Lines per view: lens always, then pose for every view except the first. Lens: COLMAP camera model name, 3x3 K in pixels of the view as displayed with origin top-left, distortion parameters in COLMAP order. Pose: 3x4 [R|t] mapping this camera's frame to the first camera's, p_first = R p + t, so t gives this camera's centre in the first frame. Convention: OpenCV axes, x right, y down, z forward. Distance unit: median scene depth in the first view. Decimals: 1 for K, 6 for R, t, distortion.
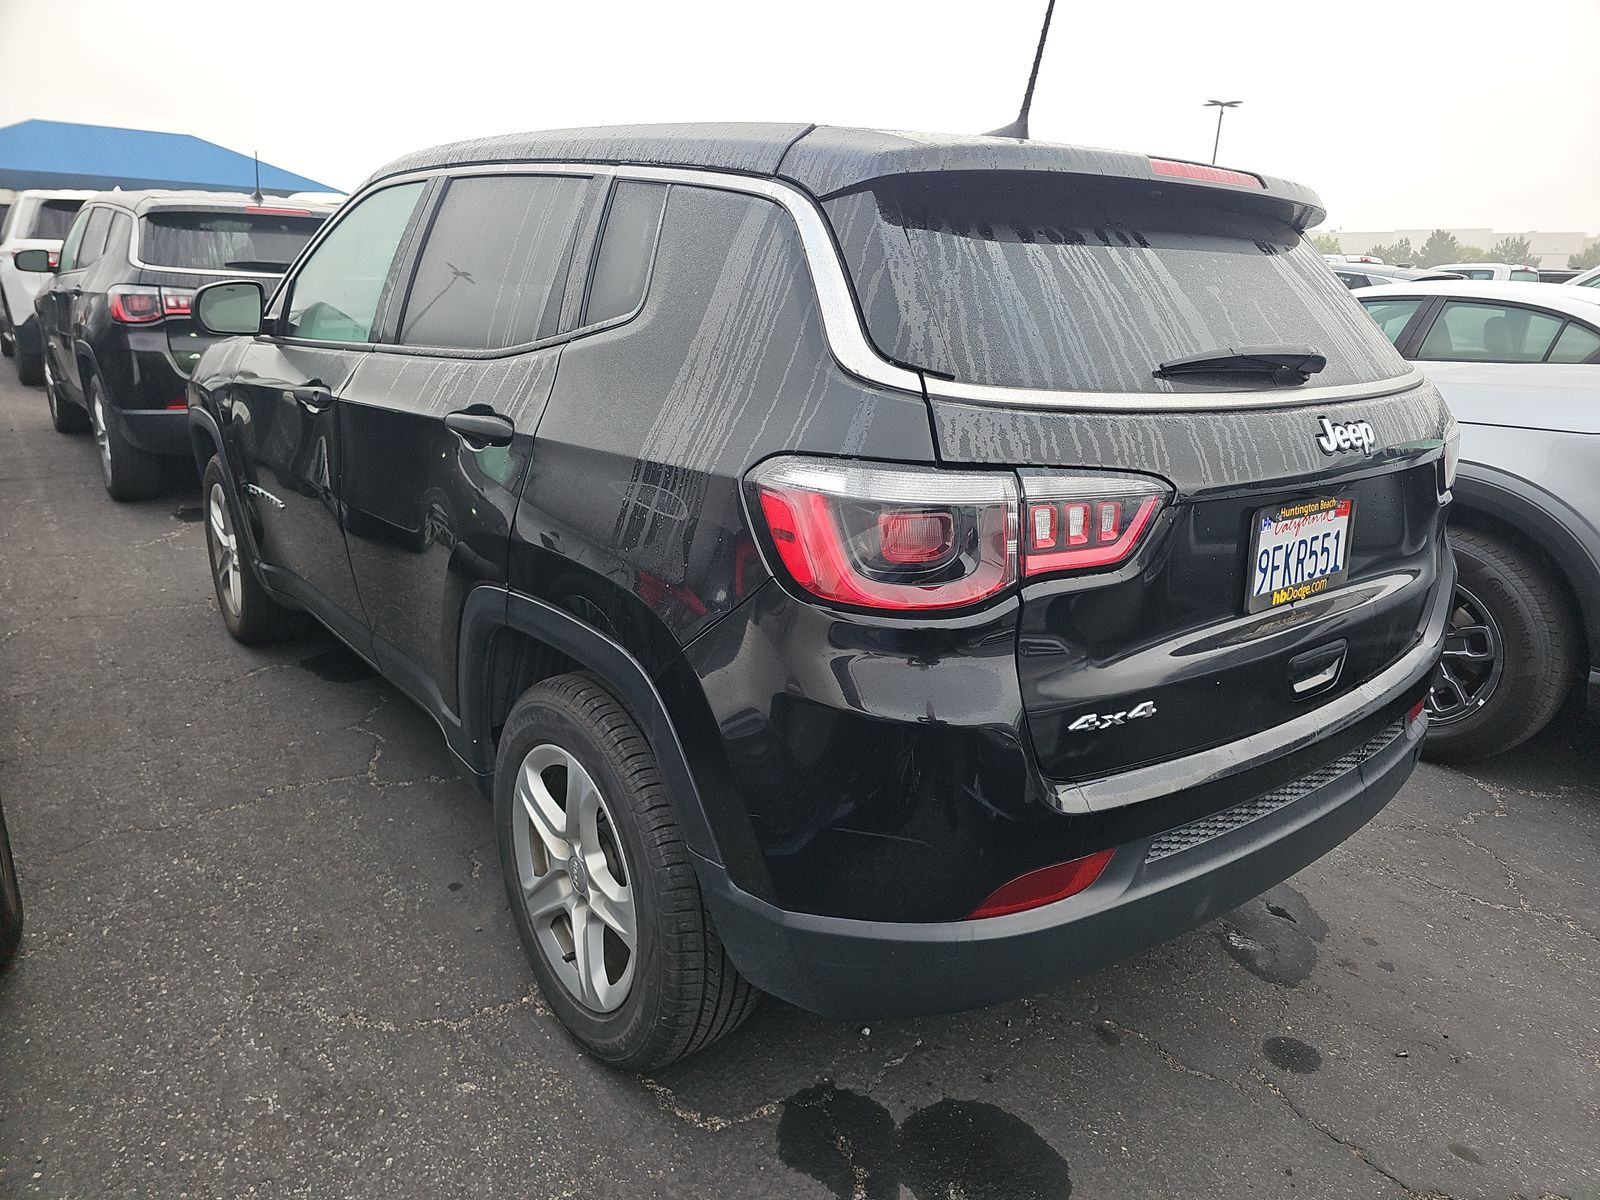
lens RADIAL K [[1077.1, 0, 806.9], [0, 1077.1, 636.5], [0, 0, 1]] dist [0.050067, -0.037206]
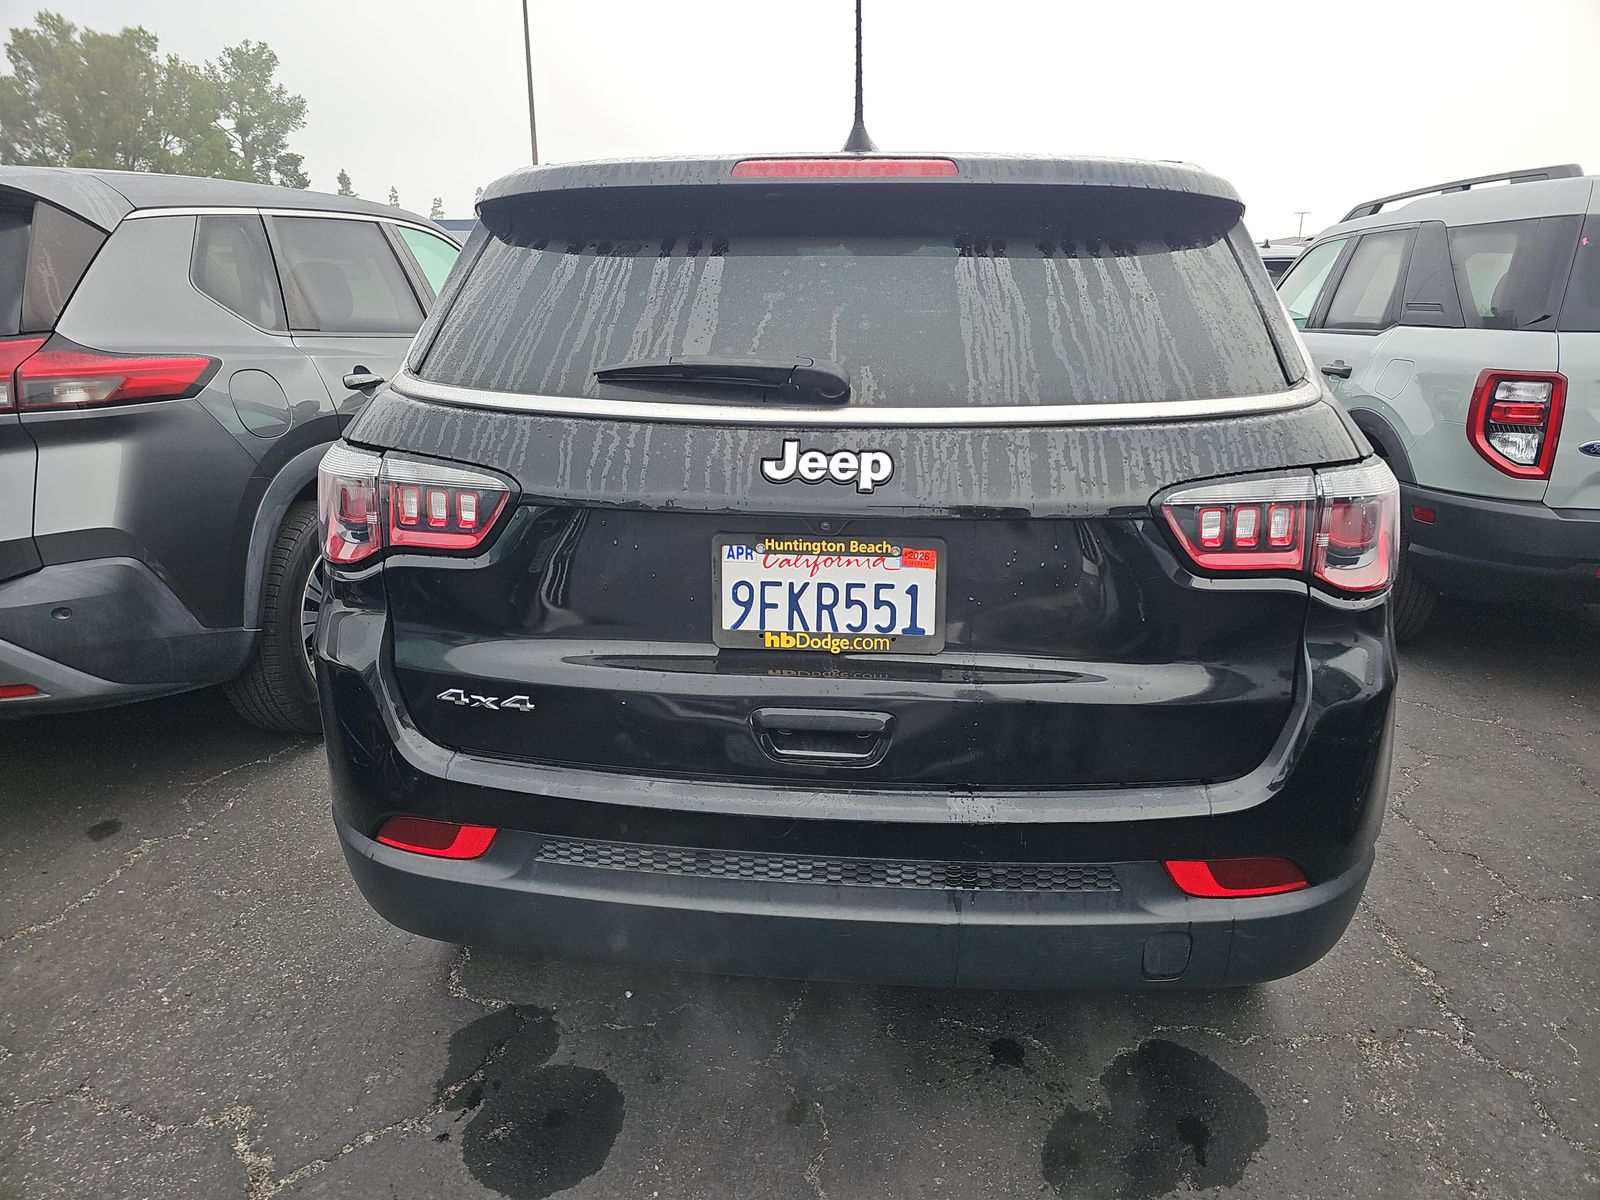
lens RADIAL K [[1077.1, 0, 797.0], [0, 1077.1, 594.2], [0, 0, 1]] dist [0.050067, -0.037206]
pose [[0.715477, 0.171966, -0.677142, 1.046236], [-0.203598, 0.978486, 0.033370, -0.106746], [0.668312, 0.113989, 0.735096, 0.370294]]
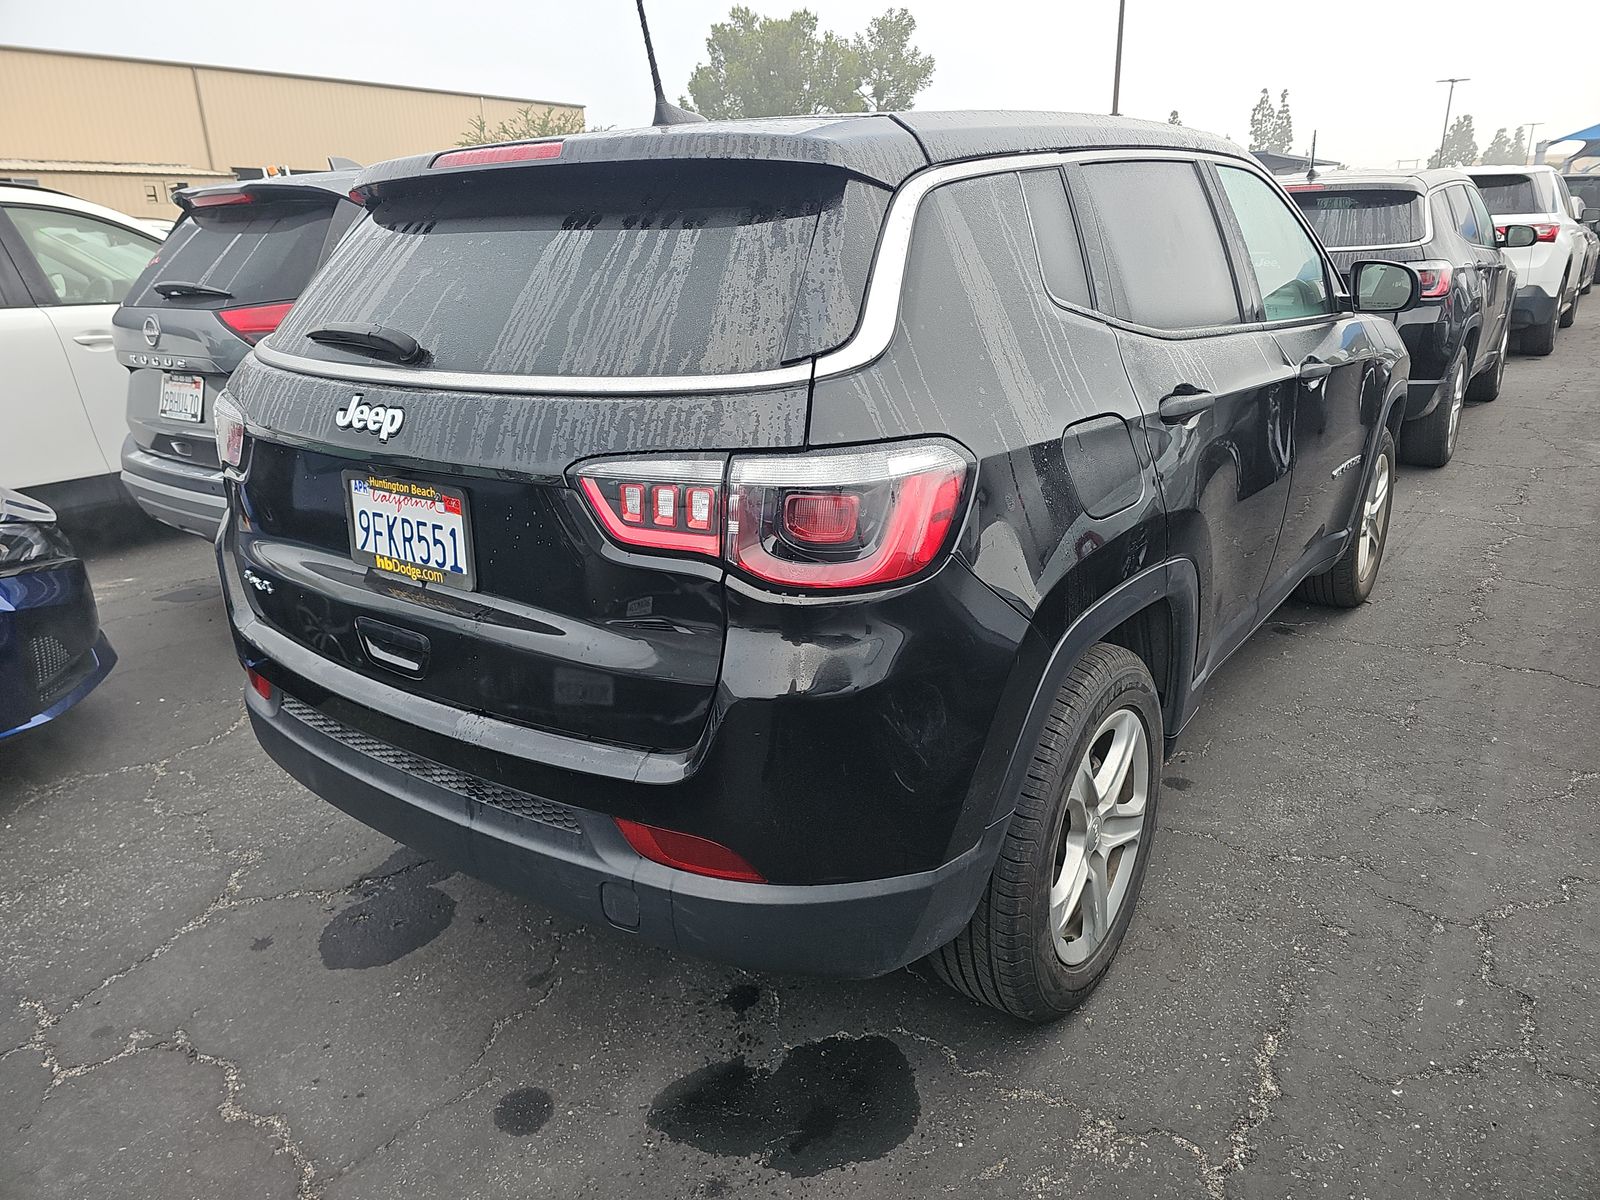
lens RADIAL K [[1077.1, 0, 790.6], [0, 1077.1, 602.6], [0, 0, 1]] dist [0.050067, -0.037206]
pose [[0.249074, 0.282569, -0.926346, 1.543135], [-0.271153, 0.938583, 0.213395, -0.337080], [0.929752, 0.198031, 0.310396, 1.064831]]
